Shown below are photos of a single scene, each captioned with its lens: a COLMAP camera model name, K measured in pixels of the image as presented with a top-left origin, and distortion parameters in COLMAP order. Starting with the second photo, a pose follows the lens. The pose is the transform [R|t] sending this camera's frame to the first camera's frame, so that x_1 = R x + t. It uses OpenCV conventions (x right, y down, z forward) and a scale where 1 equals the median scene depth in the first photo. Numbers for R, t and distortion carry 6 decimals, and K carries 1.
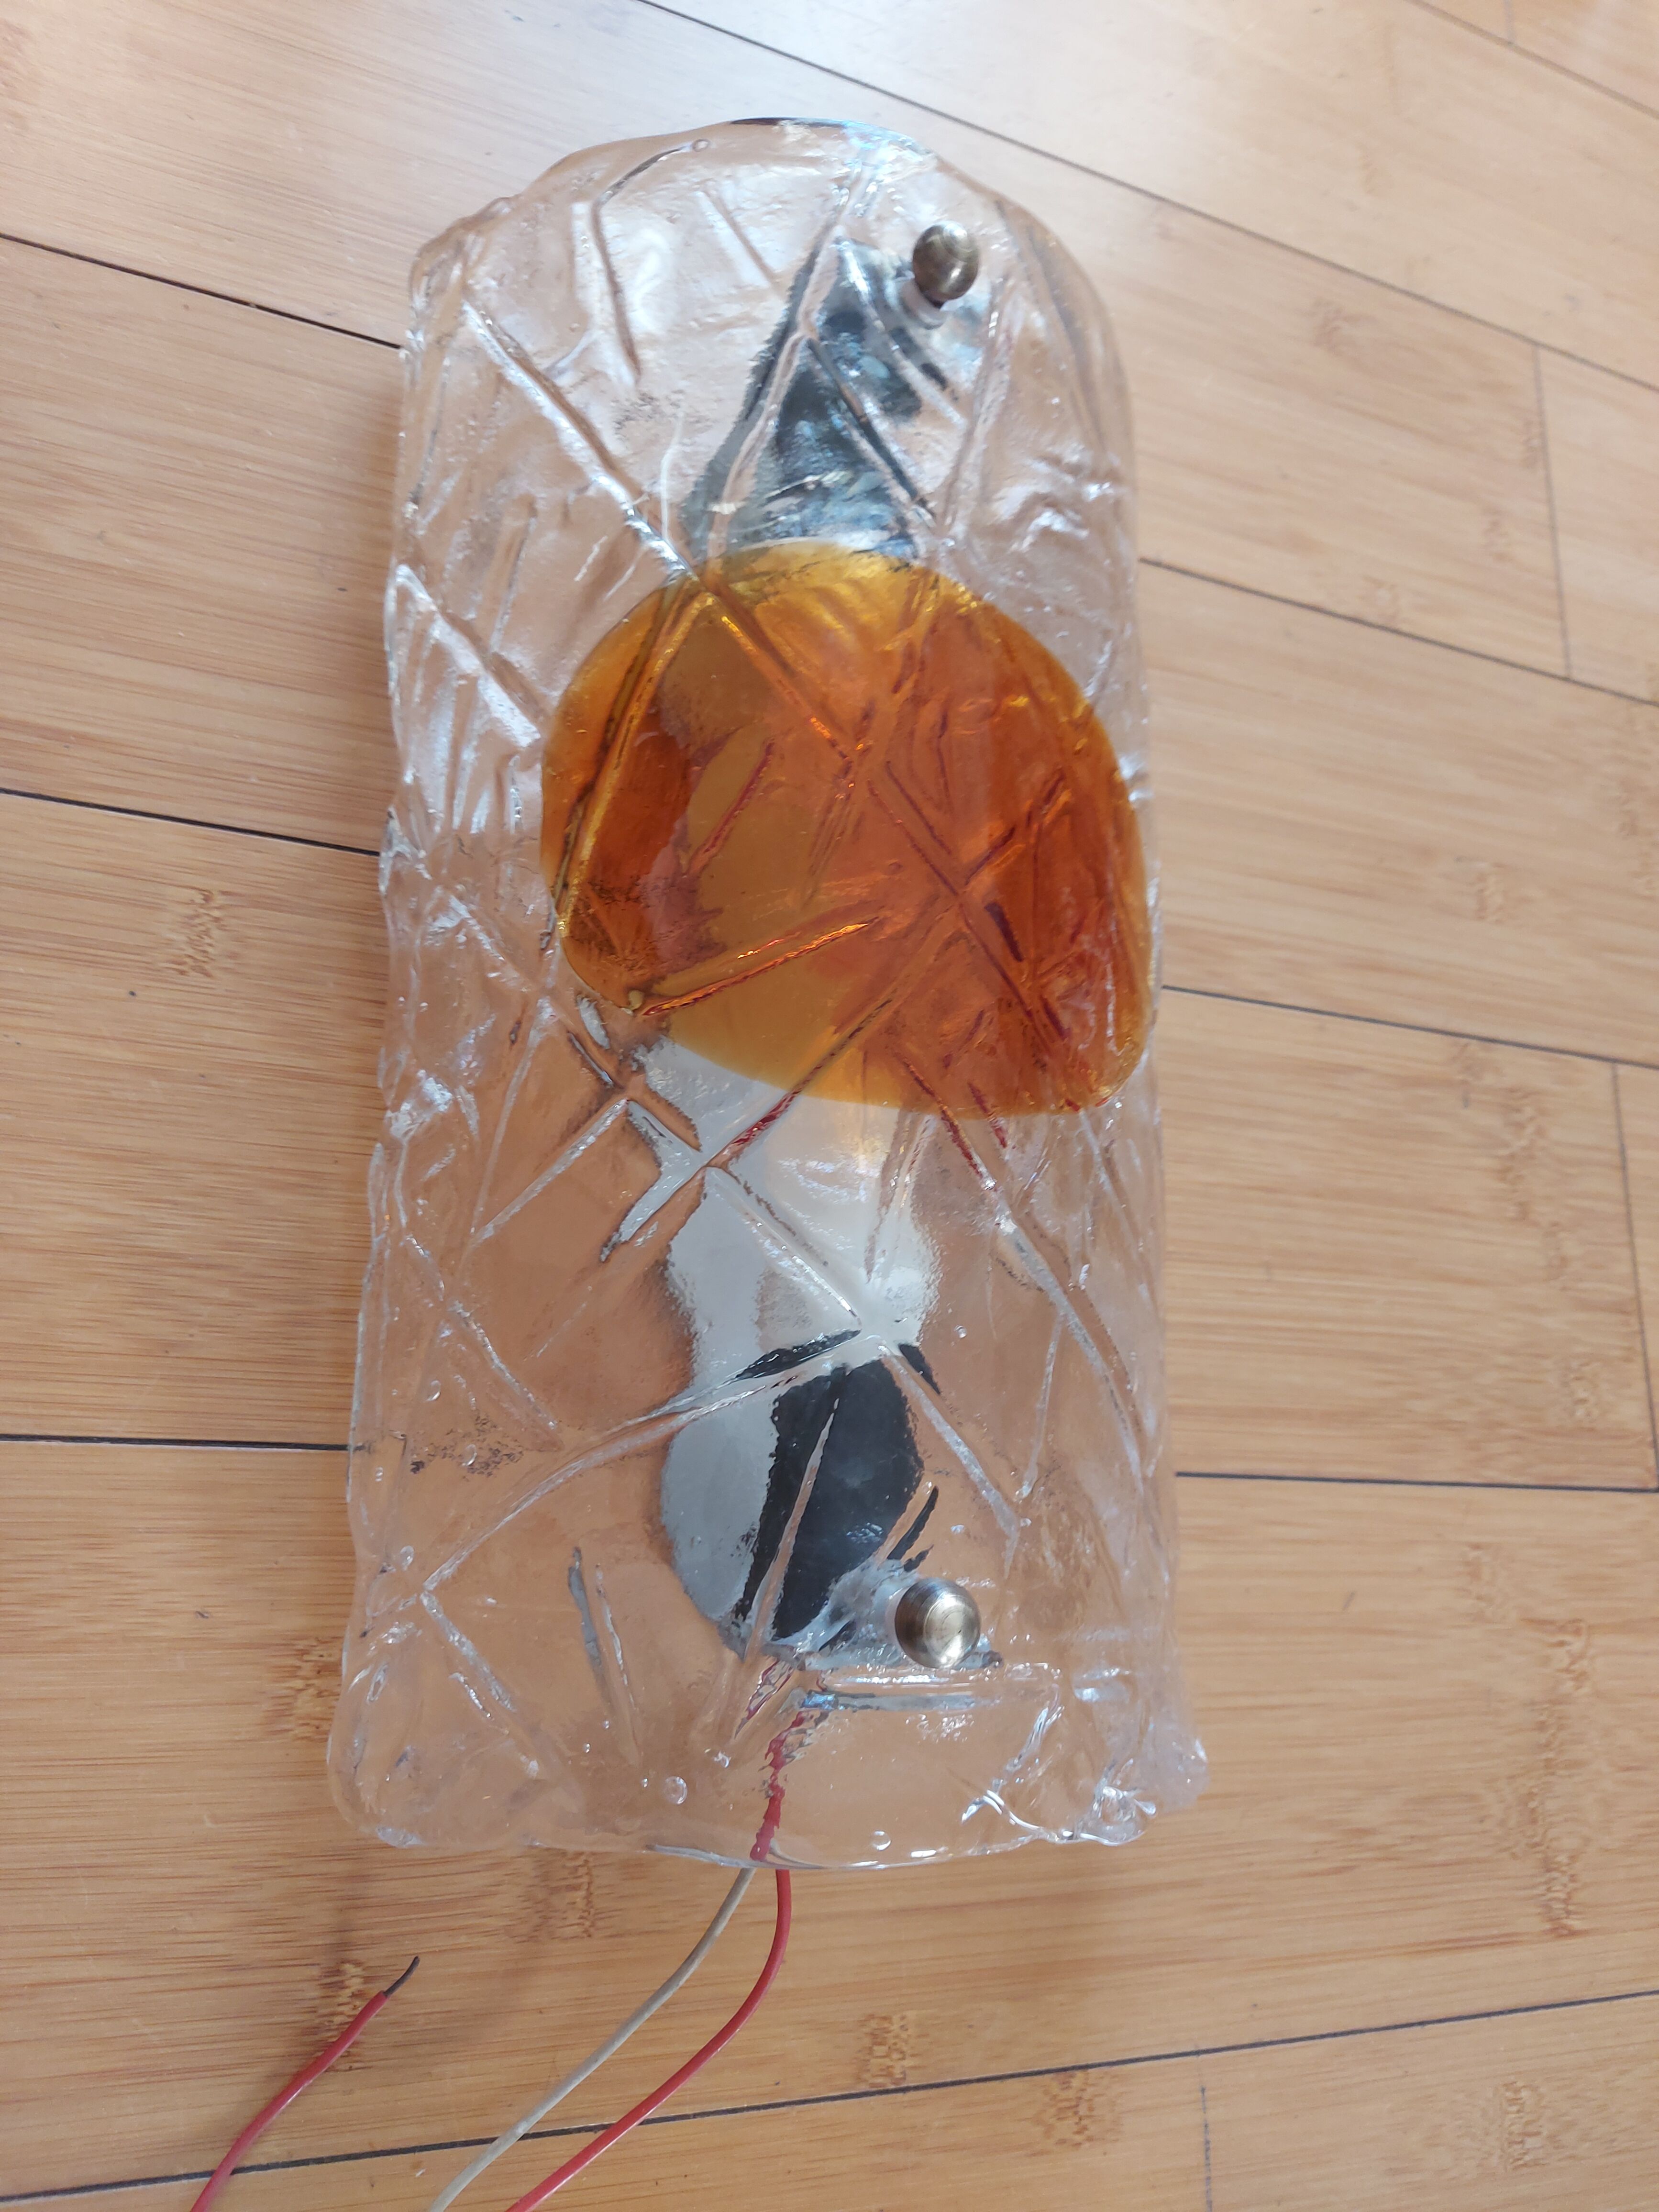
lens RADIAL K [[1603.0, 0, 826.7], [0, 1603.0, 1098.5], [0, 0, 1]] dist [0.035360, -0.048517]
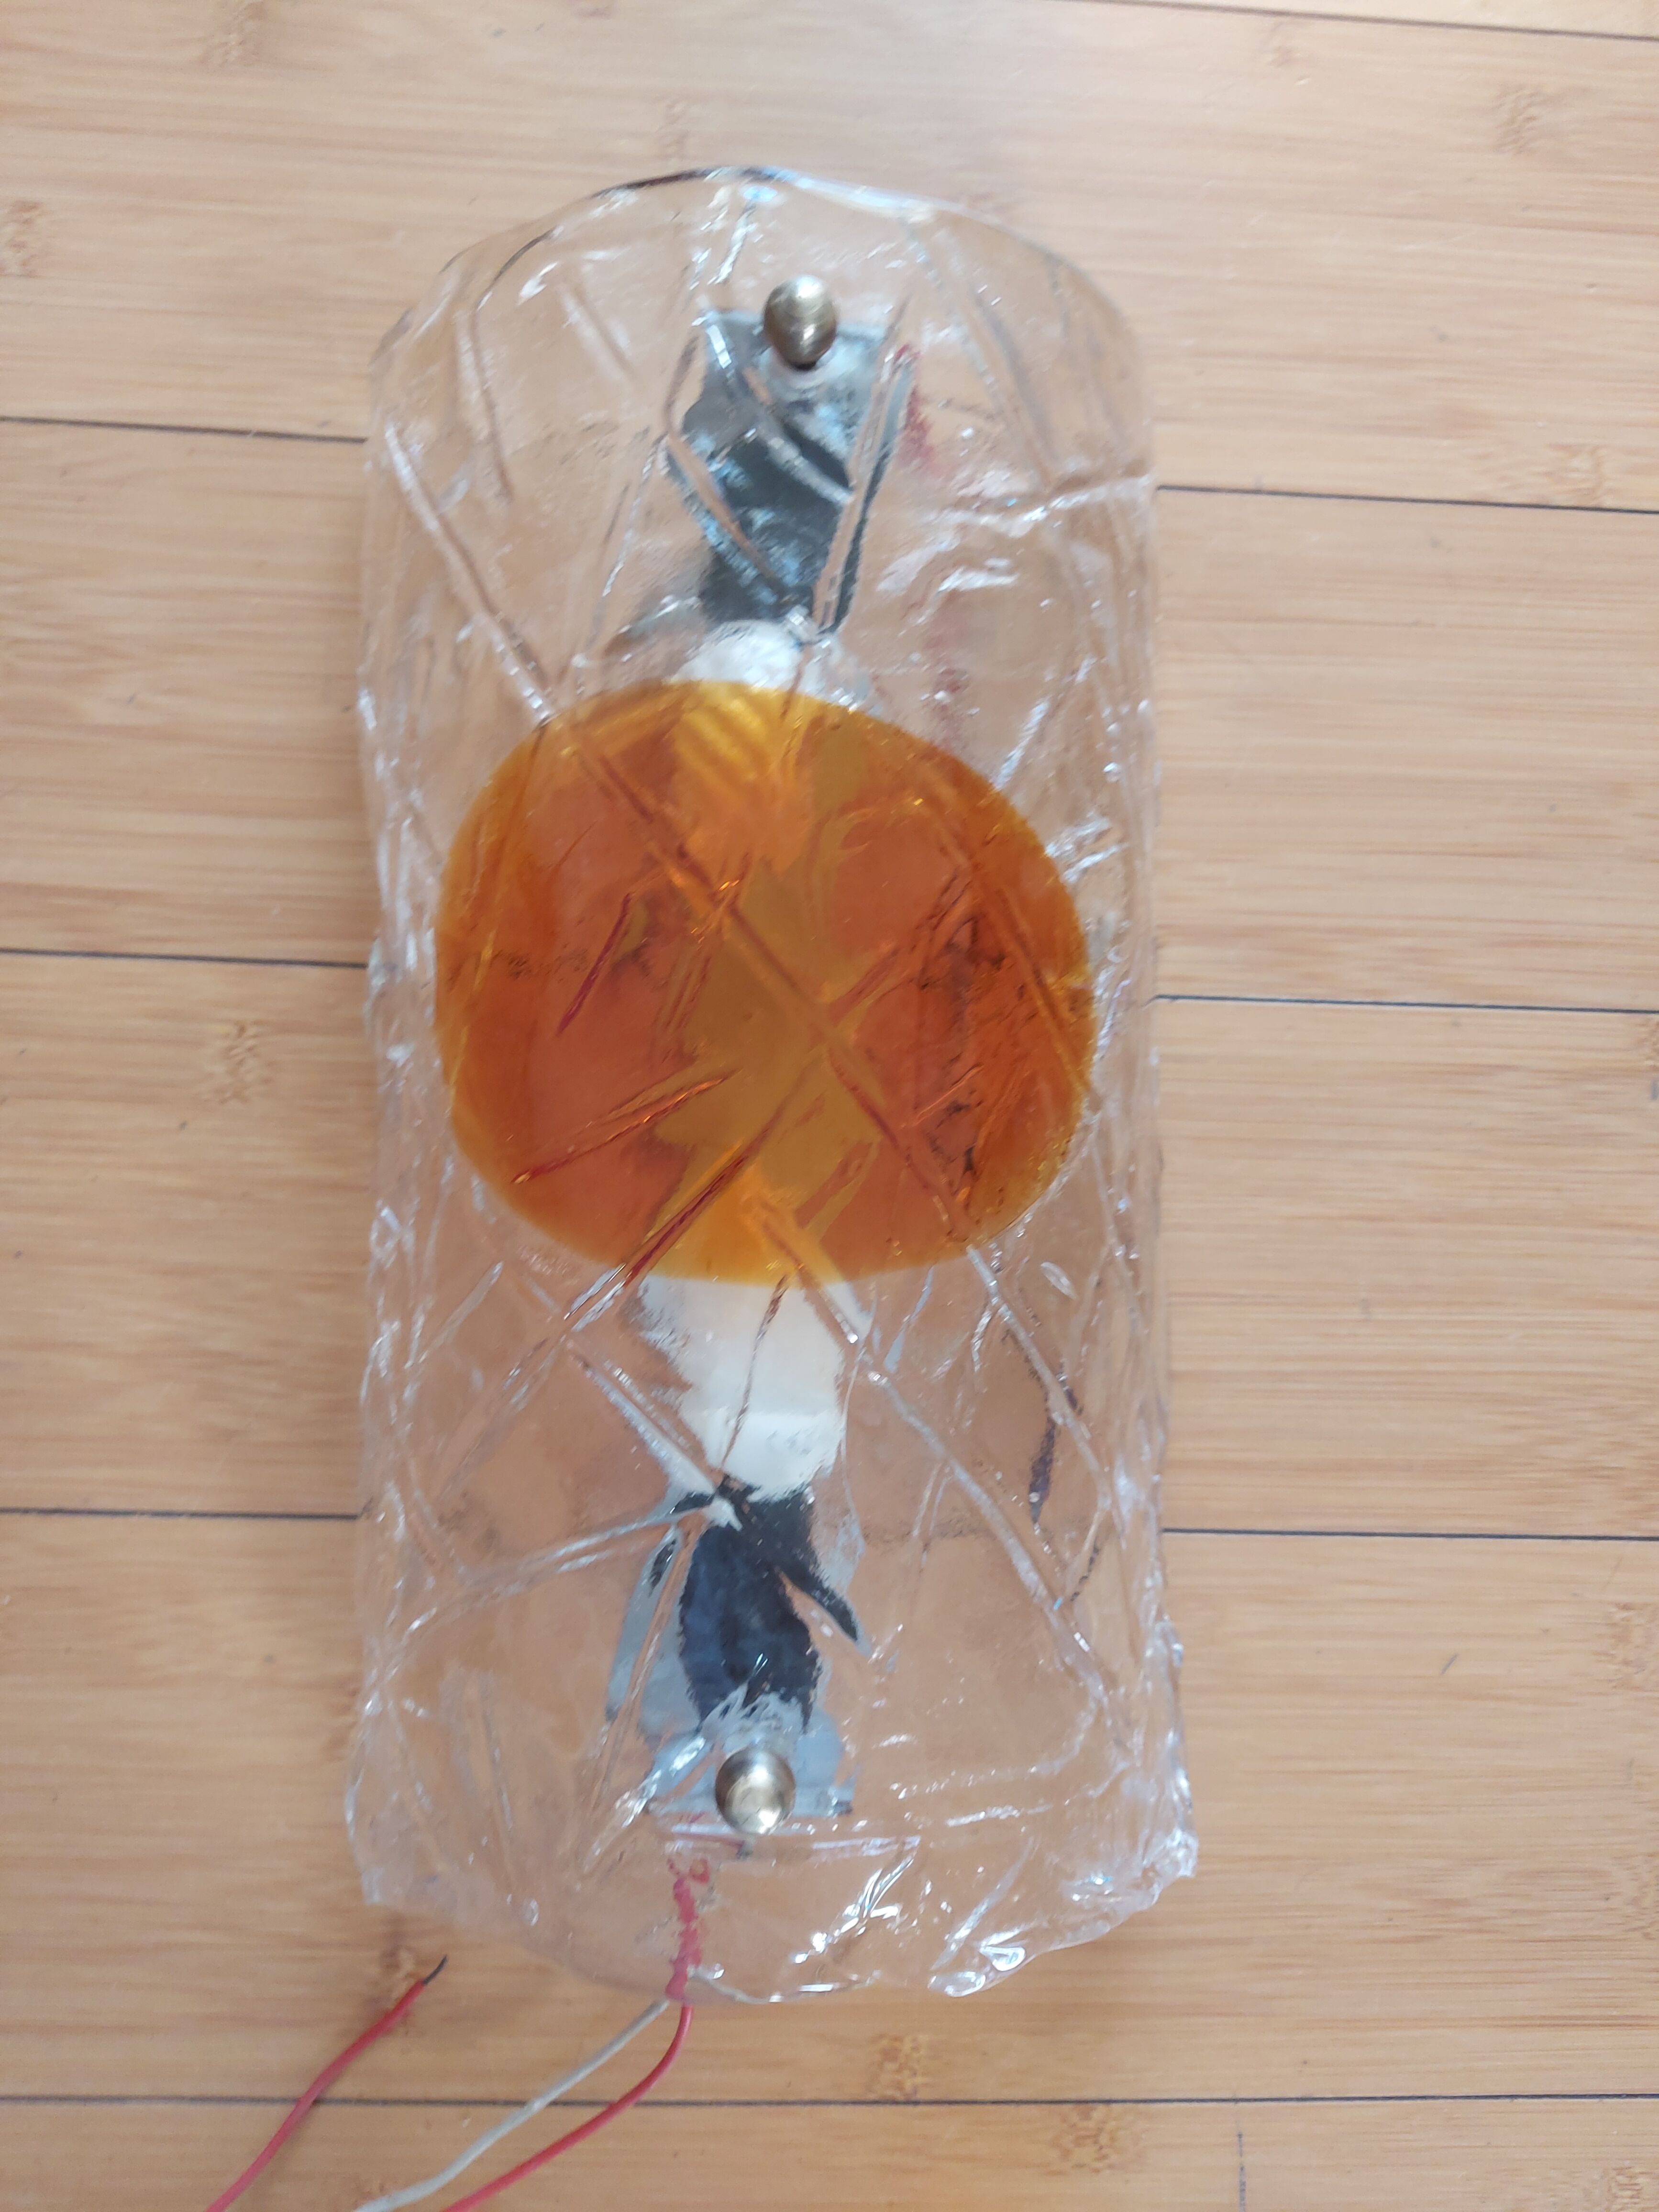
lens RADIAL K [[1603.0, 0, 810.2], [0, 1603.0, 1103.0], [0, 0, 1]] dist [0.035360, -0.048517]
pose [[0.942832, -0.023101, -0.332467, 0.346690], [0.074659, 0.986881, 0.143152, -0.198590], [0.324798, -0.159790, 0.932187, 0.077626]]
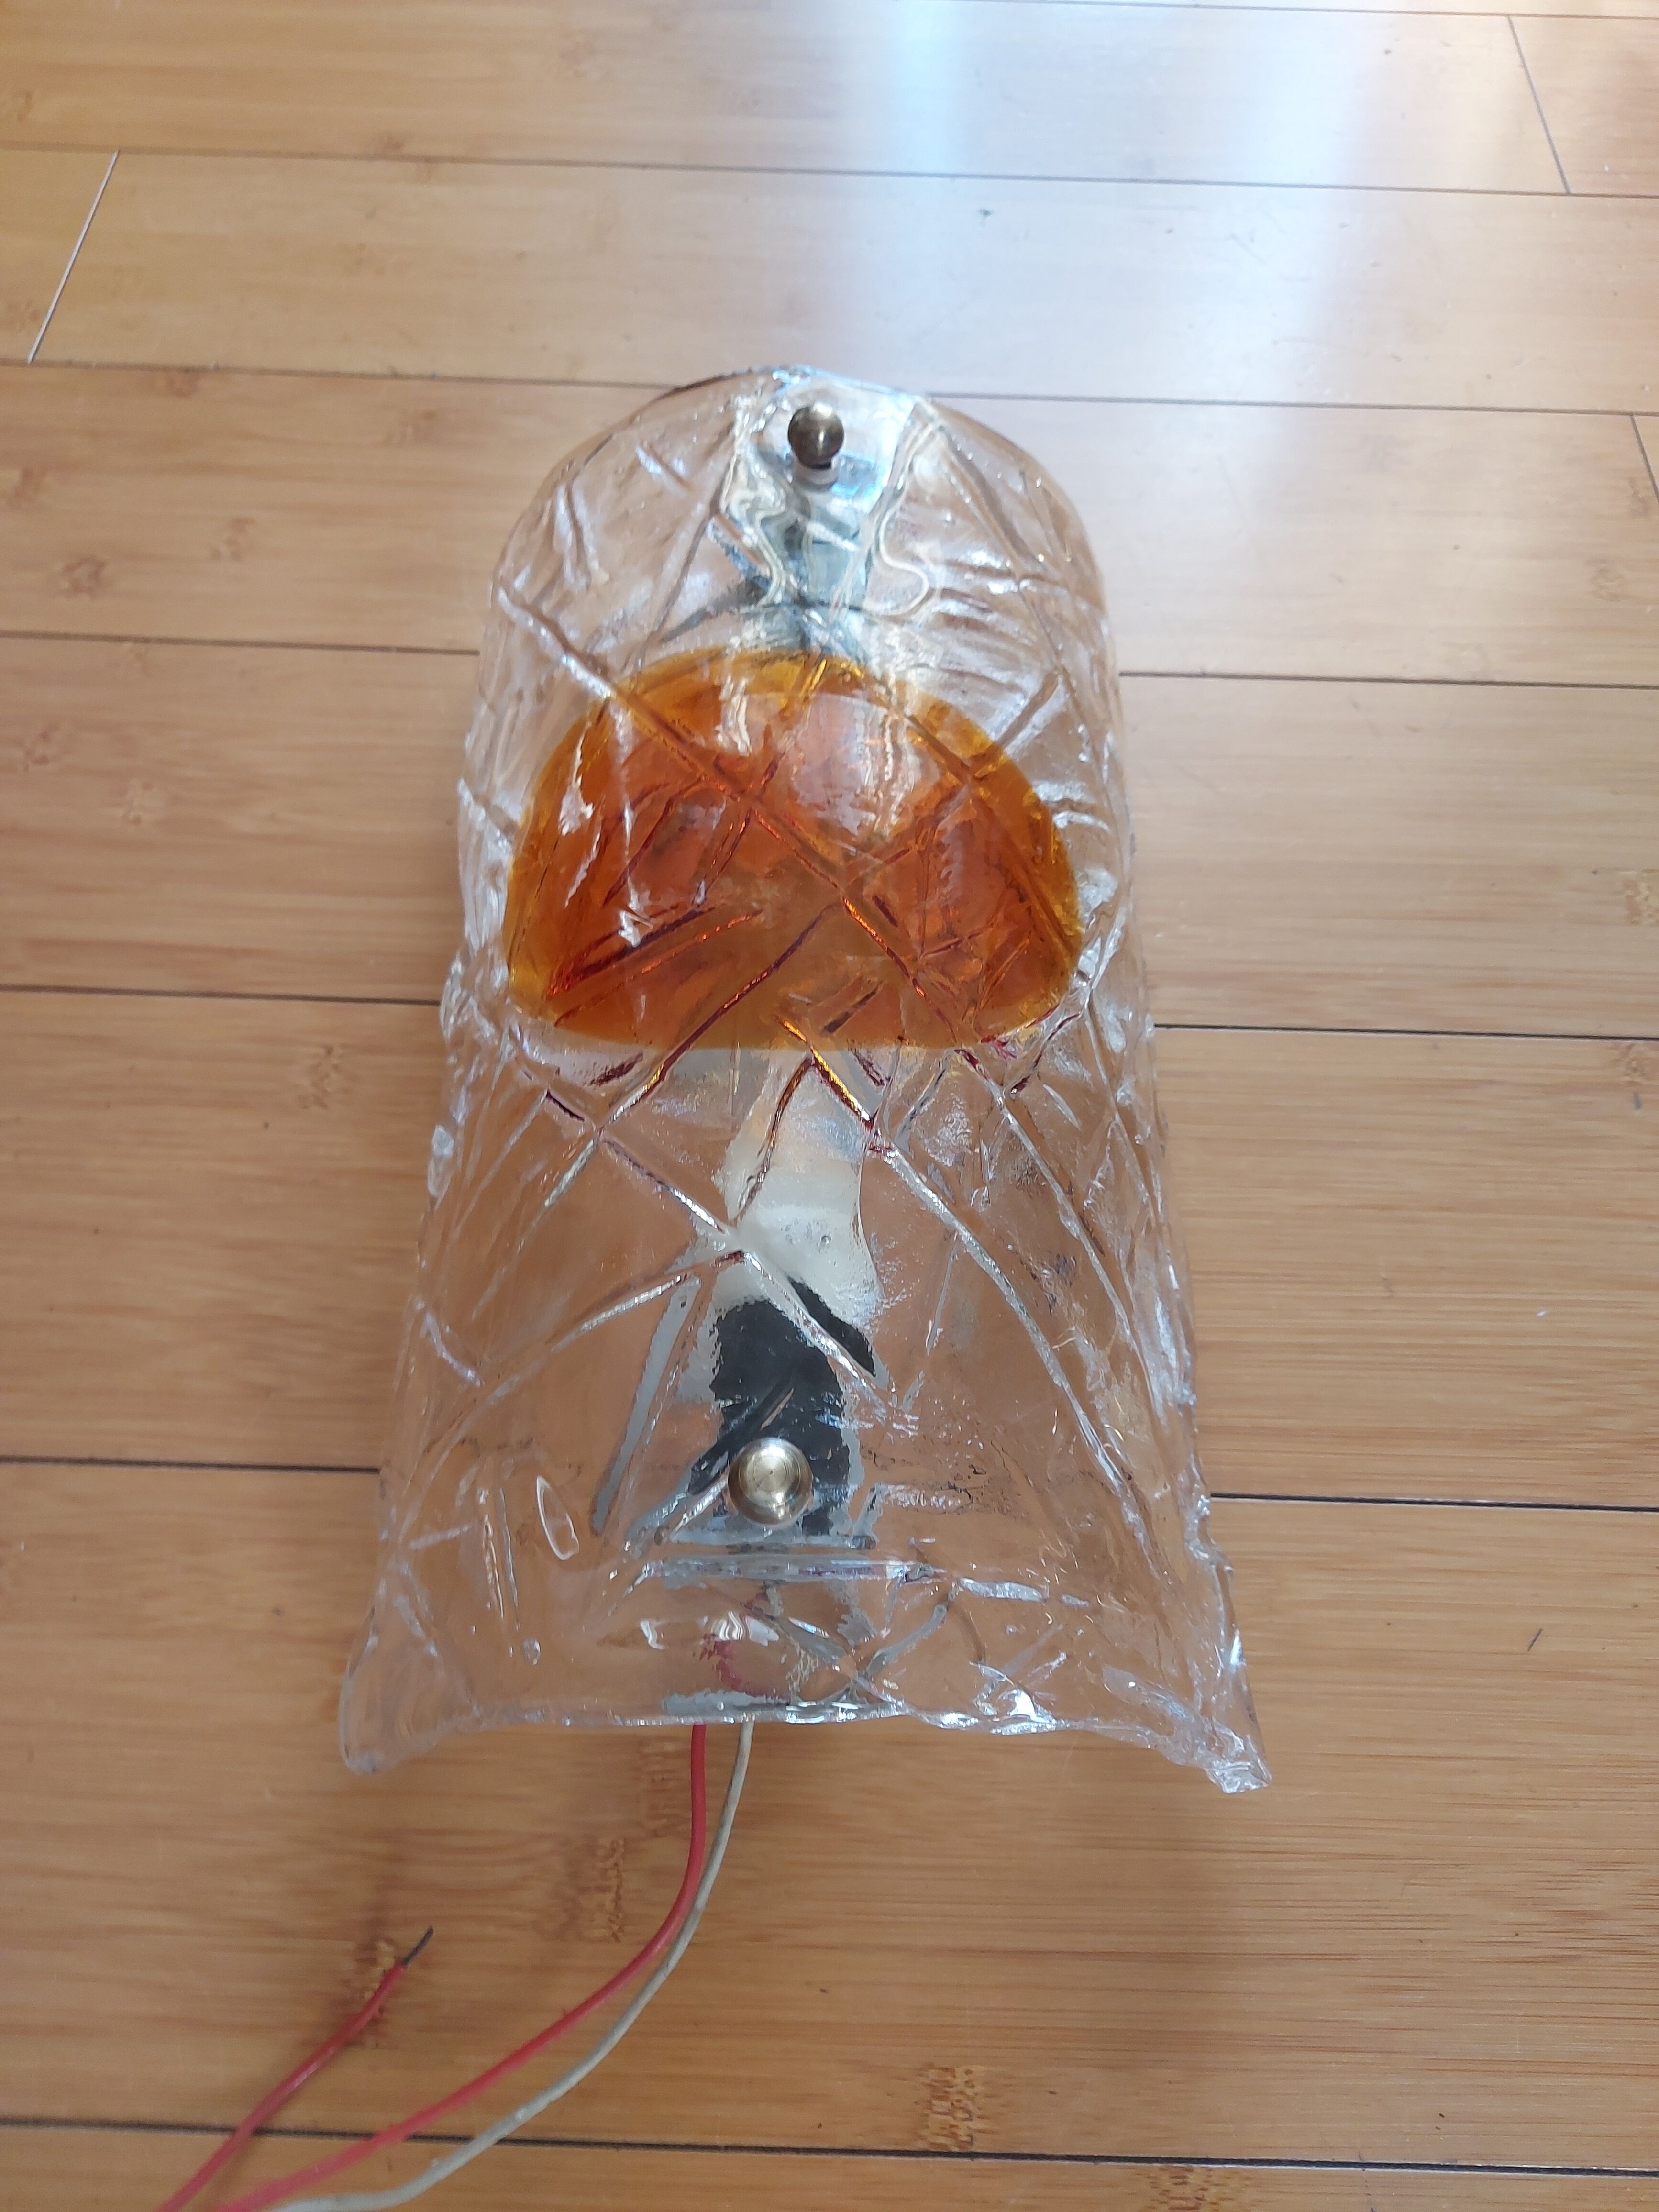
lens RADIAL K [[1603.0, 0, 828.9], [0, 1603.0, 1120.6], [0, 0, 1]] dist [0.035360, -0.048517]
pose [[0.926941, -0.181570, -0.328348, 0.363789], [0.087302, 0.955465, -0.281896, 0.303405], [0.364909, 0.232635, 0.901511, 0.029370]]
